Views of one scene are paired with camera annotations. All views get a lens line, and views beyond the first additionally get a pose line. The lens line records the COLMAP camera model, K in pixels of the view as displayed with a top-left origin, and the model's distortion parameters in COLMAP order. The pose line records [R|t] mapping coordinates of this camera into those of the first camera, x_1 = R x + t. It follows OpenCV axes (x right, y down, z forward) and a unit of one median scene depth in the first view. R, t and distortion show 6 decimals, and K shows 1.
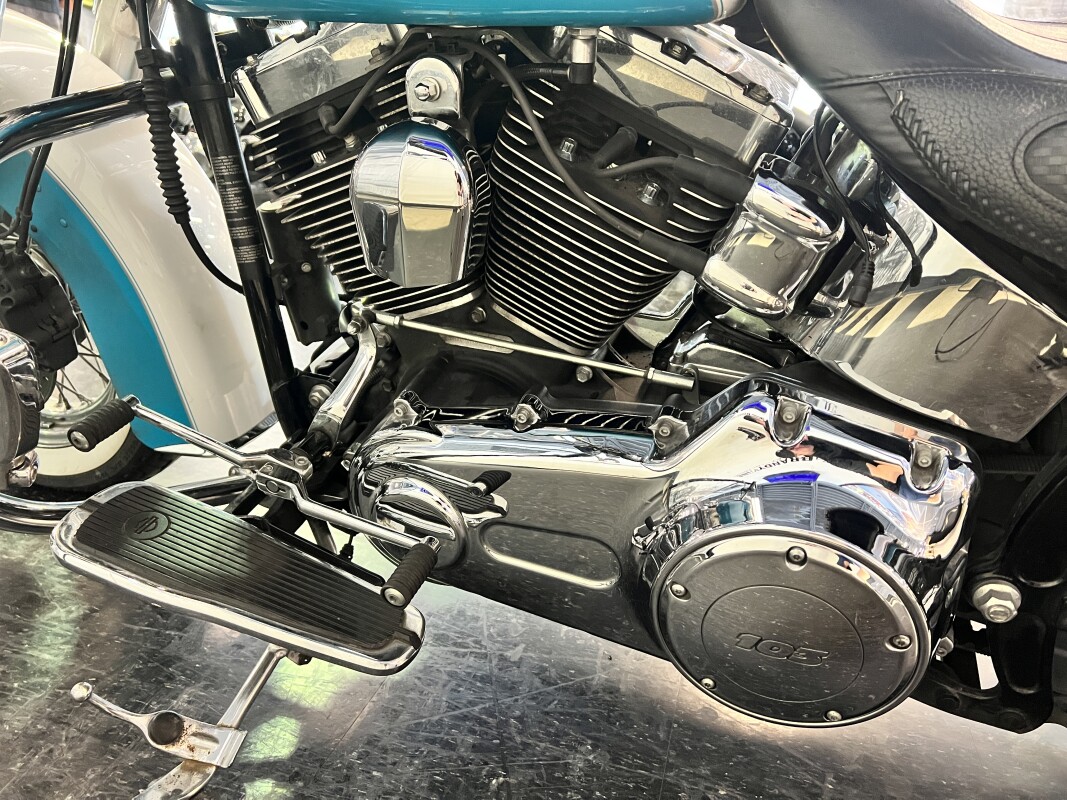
lens RADIAL K [[823.8, 0, 533.5], [0, 823.8, 400.0], [0, 0, 1]] dist [0.025436, 0.002116]
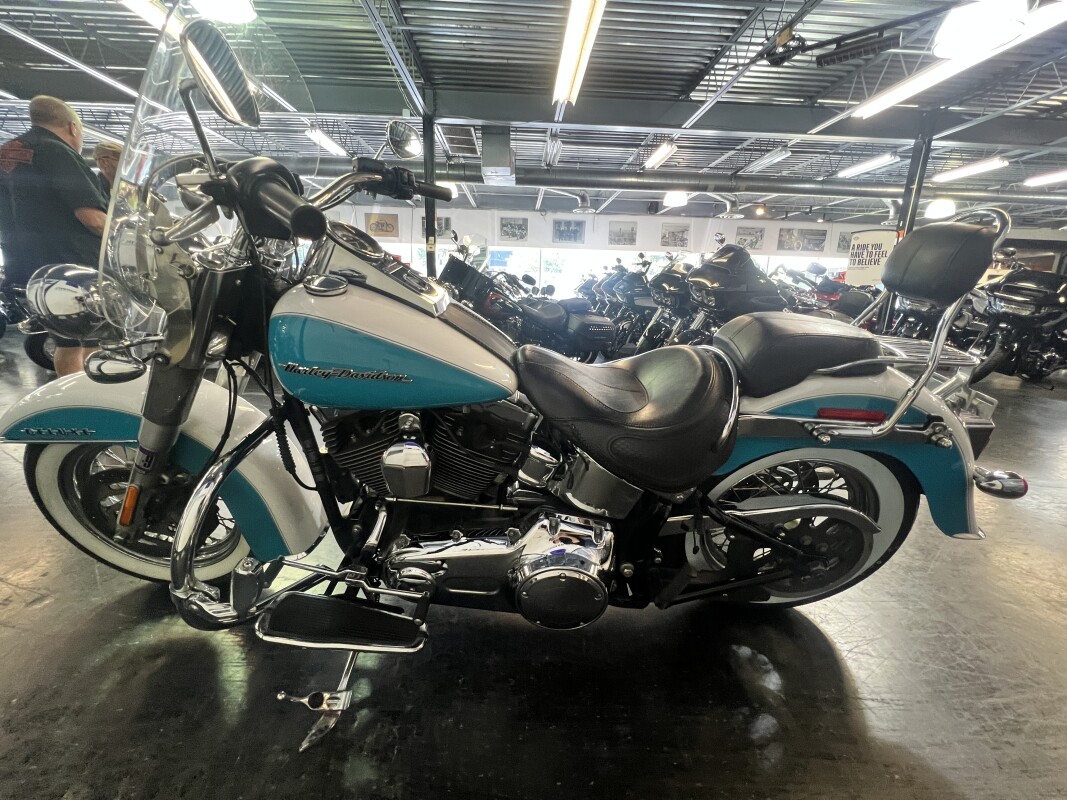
lens RADIAL K [[434.1, 0, 533.5], [0, 434.1, 400.0], [0, 0, 1]] dist [-0.000391, -0.000041]
pose [[0.952296, -0.120710, 0.280288, -0.105413], [0.143636, 0.987644, -0.062669, -0.260029], [-0.269260, 0.099938, 0.957868, -0.388588]]
